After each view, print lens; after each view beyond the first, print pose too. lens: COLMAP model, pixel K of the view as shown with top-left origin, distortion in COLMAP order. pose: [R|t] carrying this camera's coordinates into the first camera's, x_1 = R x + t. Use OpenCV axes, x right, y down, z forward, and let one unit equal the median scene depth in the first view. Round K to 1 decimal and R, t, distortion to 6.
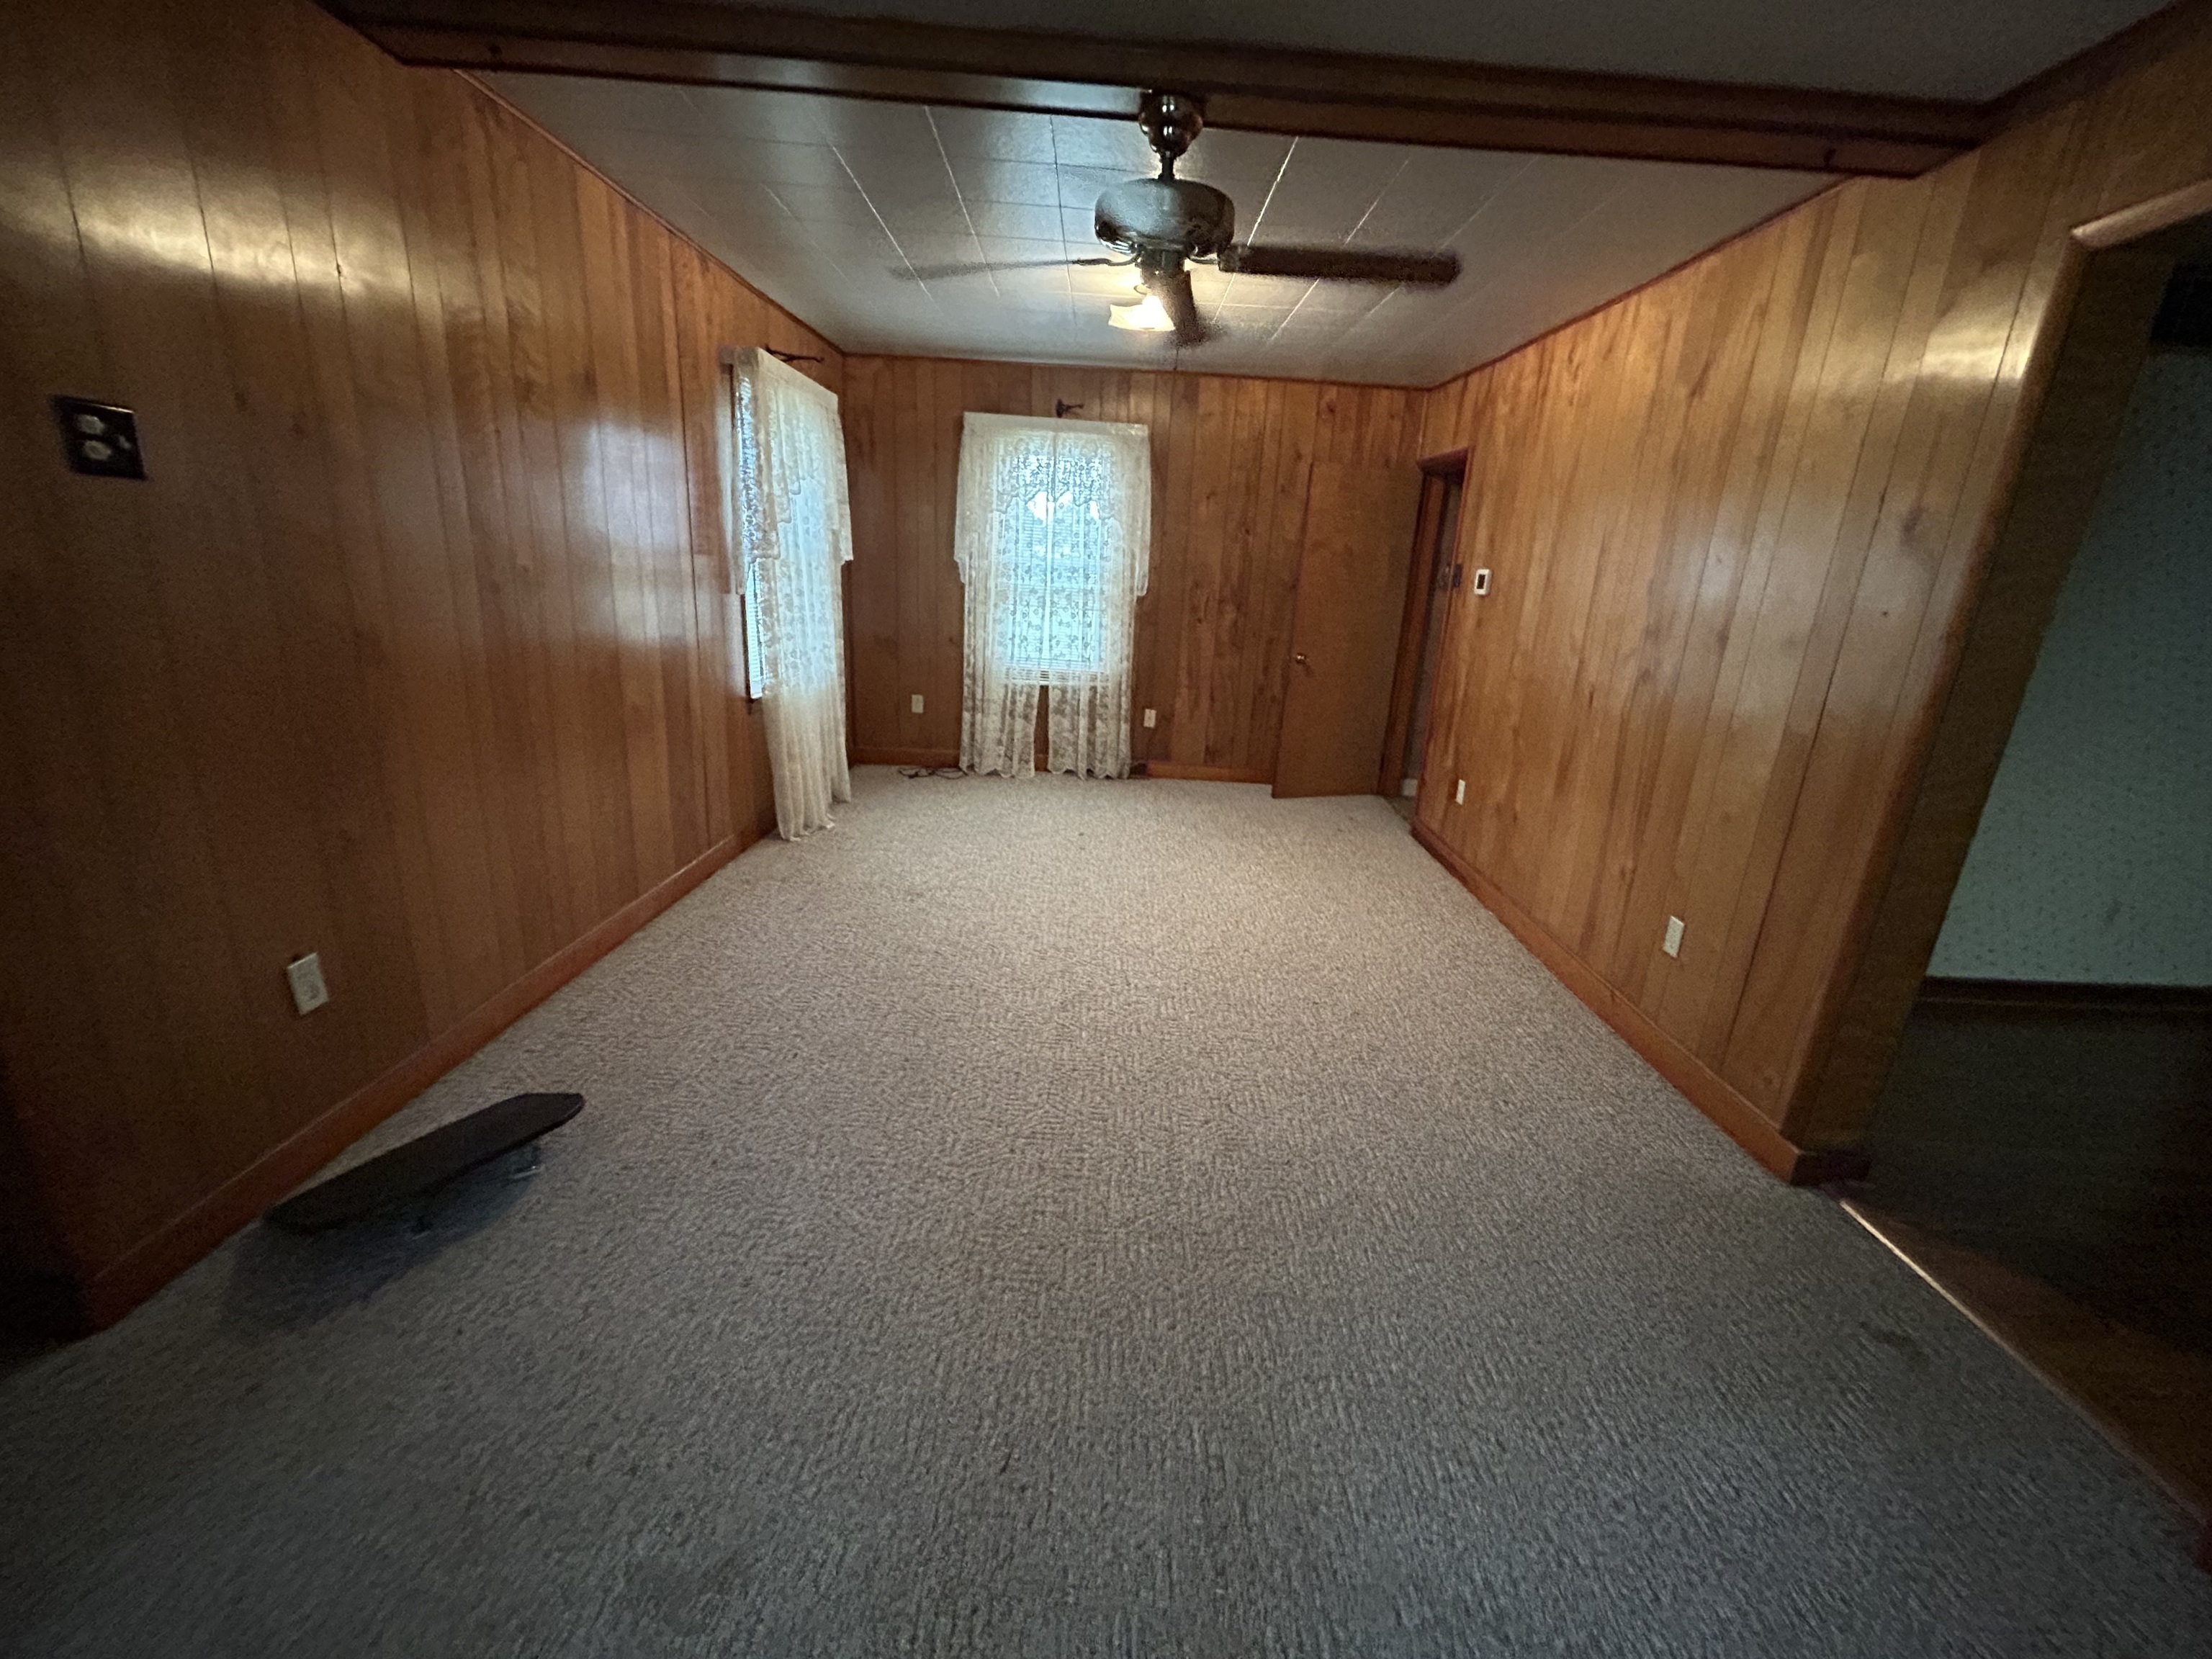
lens RADIAL K [[898.5, 0, 1107.0], [0, 898.5, 826.9], [0, 0, 1]] dist [-0.000925, 0.000389]
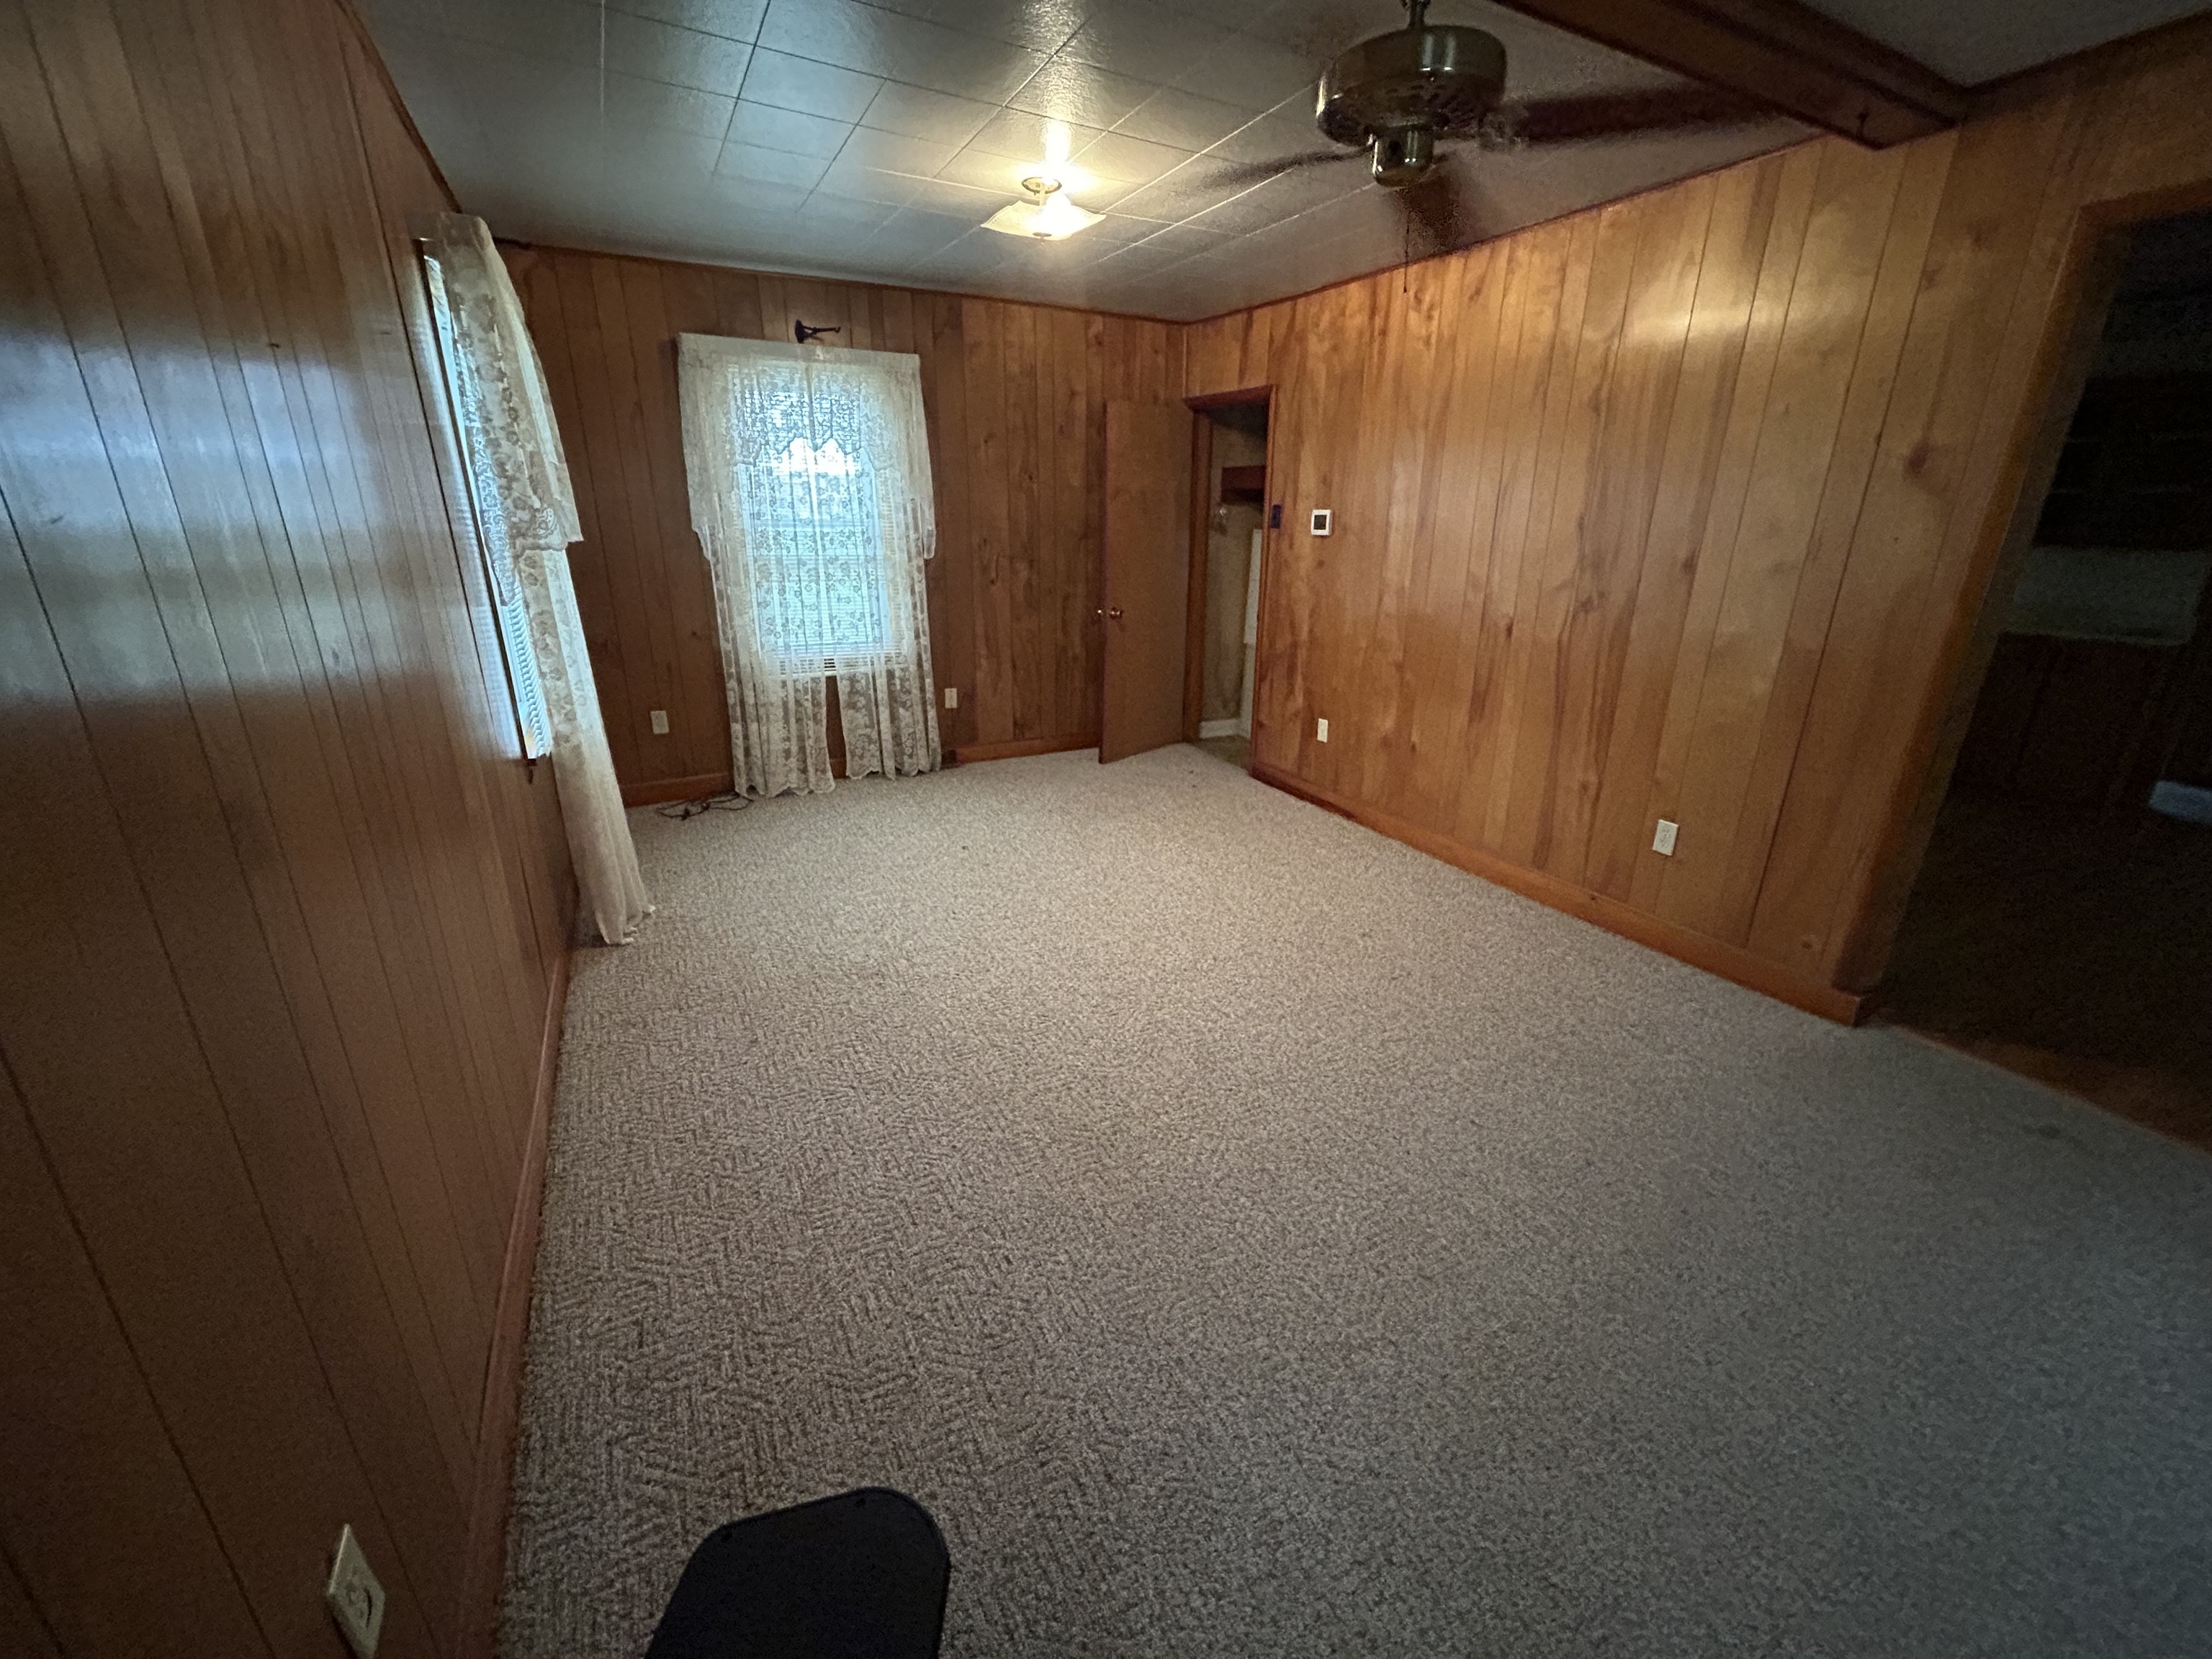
lens RADIAL K [[898.5, 0, 1116.7], [0, 898.5, 827.4], [0, 0, 1]] dist [-0.000925, 0.000389]
pose [[0.882445, -0.201605, 0.425025, -0.258021], [0.174643, 0.979341, 0.101940, -0.071647], [-0.436796, -0.015729, 0.899423, 0.165522]]
